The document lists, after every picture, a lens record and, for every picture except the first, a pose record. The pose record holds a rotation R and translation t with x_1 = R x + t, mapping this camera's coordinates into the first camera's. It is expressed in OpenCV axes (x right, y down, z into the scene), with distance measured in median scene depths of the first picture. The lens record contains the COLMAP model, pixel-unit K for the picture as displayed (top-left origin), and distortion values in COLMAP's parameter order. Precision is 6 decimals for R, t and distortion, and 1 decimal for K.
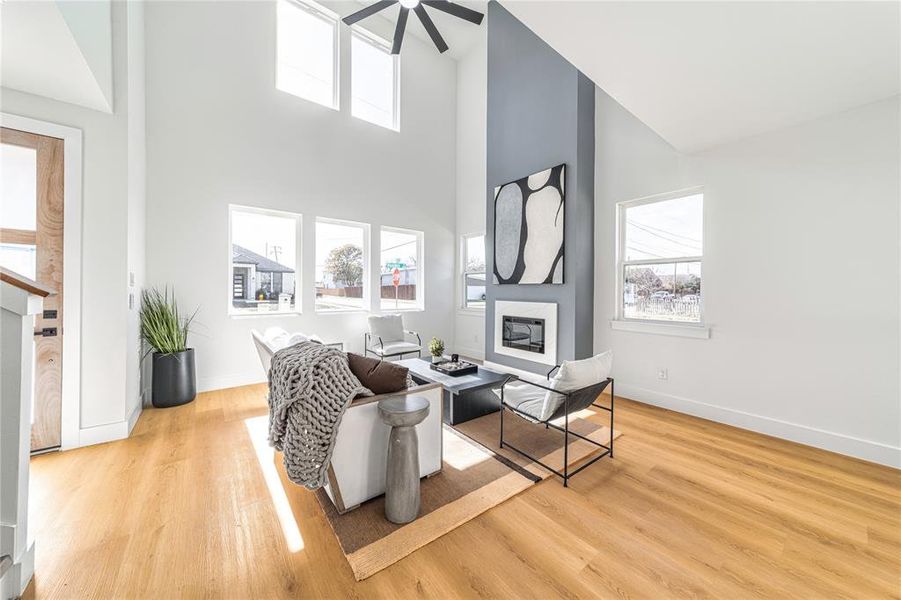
lens RADIAL K [[316.8, 0, 453.3], [0, 316.8, 291.3], [0, 0, 1]] dist [0.001023, 0.000064]
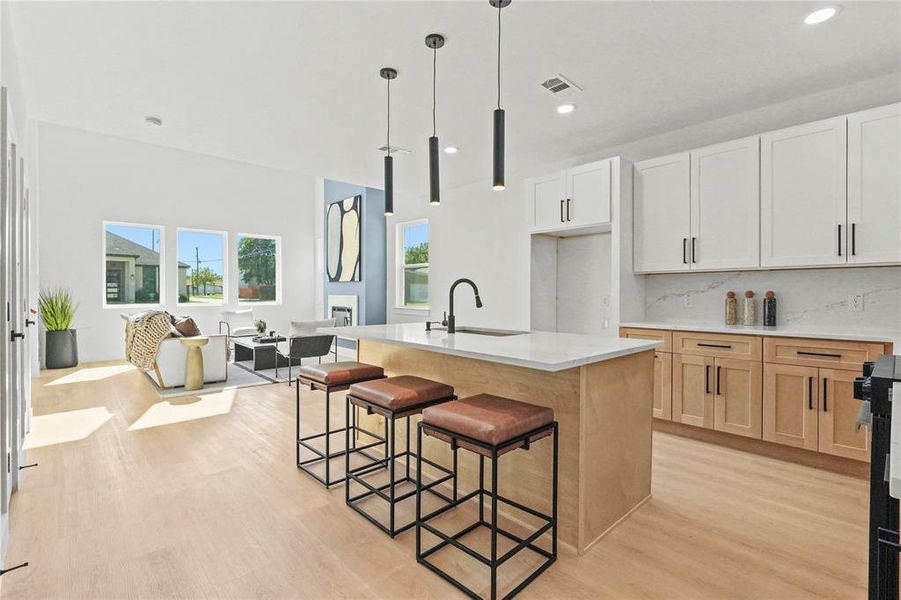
lens RADIAL K [[415.8, 0, 451.2], [0, 415.8, 294.4], [0, 0, 1]] dist [0.001170, 0.000586]
pose [[0.996298, -0.005907, 0.085760, 0.552712], [0.005271, 0.999957, 0.007649, 0.020422], [-0.085802, -0.007169, 0.996286, -0.800254]]
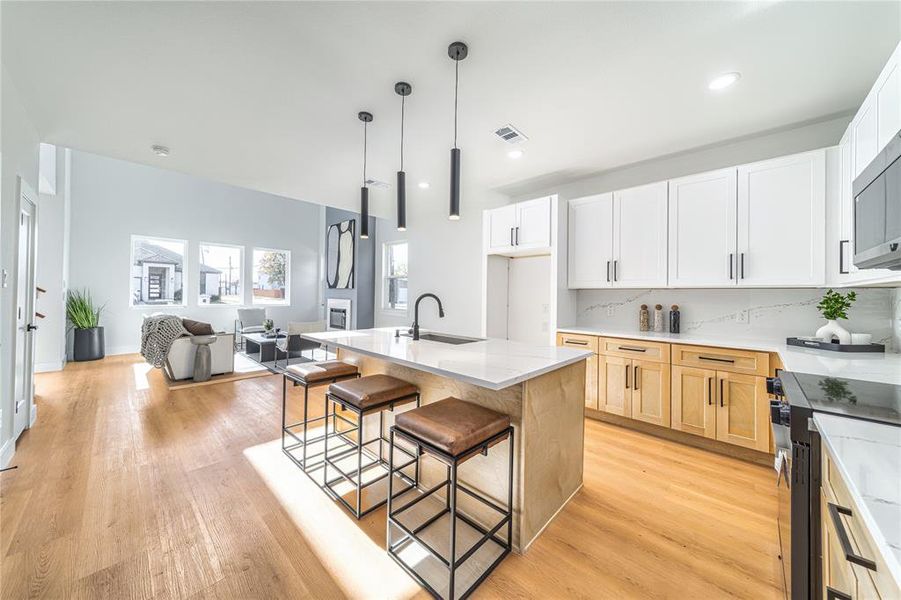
lens RADIAL K [[314.3, 0, 451.1], [0, 314.3, 291.7], [0, 0, 1]] dist [0.008354, -0.000100]
pose [[0.989077, 0.008097, 0.147179, 0.586834], [-0.007246, 0.999954, -0.006317, 0.000485], [-0.147223, 0.005182, 0.989090, -0.729282]]
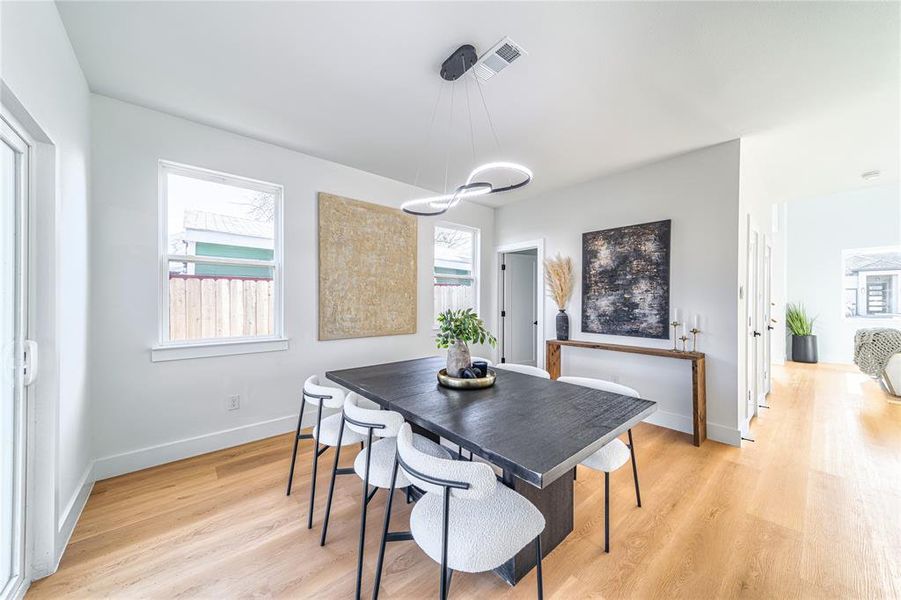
lens RADIAL K [[317.5, 0, 449.4], [0, 317.5, 302.5], [0, 0, 1]] dist [0.008894, 0.000123]
pose [[0.040944, -0.005916, -0.999144, 0.810418], [-0.000564, 0.999982, -0.005944, 0.002252], [0.999161, 0.000807, 0.040940, -1.019771]]
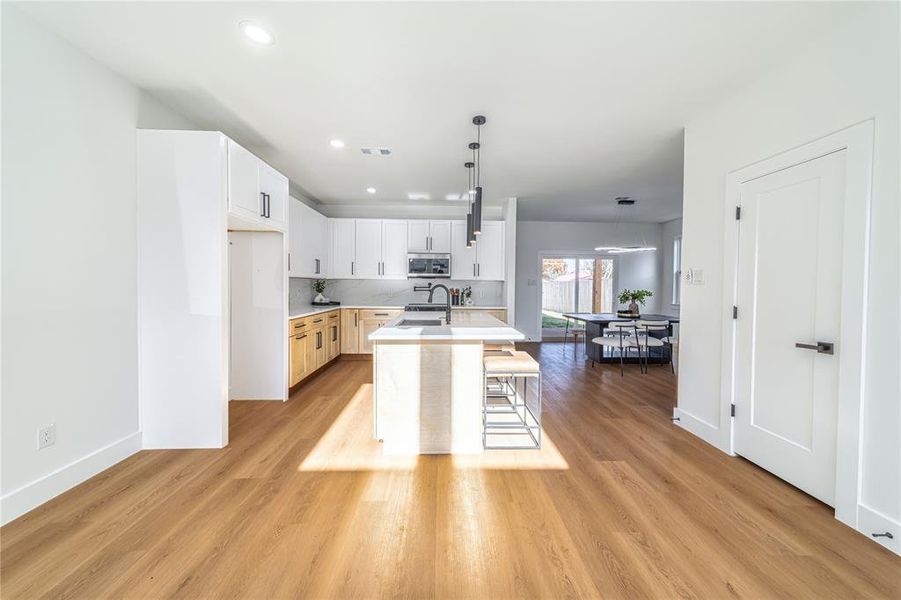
lens RADIAL K [[314.3, 0, 451.1], [0, 314.3, 291.7], [0, 0, 1]] dist [0.008354, -0.000100]
pose [[-0.803275, -0.025306, 0.595071, 0.163416], [-0.015163, 0.999642, 0.022043, 0.000833], [-0.595416, 0.008683, -0.803371, 0.444199]]
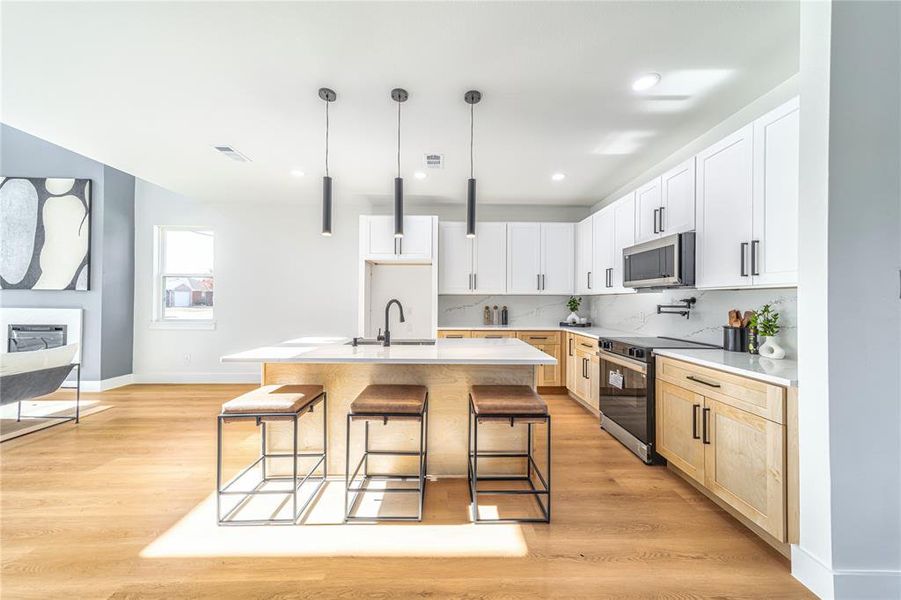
lens RADIAL K [[314.8, 0, 451.3], [0, 314.8, 299.2], [0, 0, 1]] dist [0.004971, 0.000083]
pose [[0.604700, 0.001534, 0.796452, 0.220530], [-0.004231, 0.999990, 0.001286, -0.000821], [-0.796442, -0.004147, 0.604701, -0.589463]]
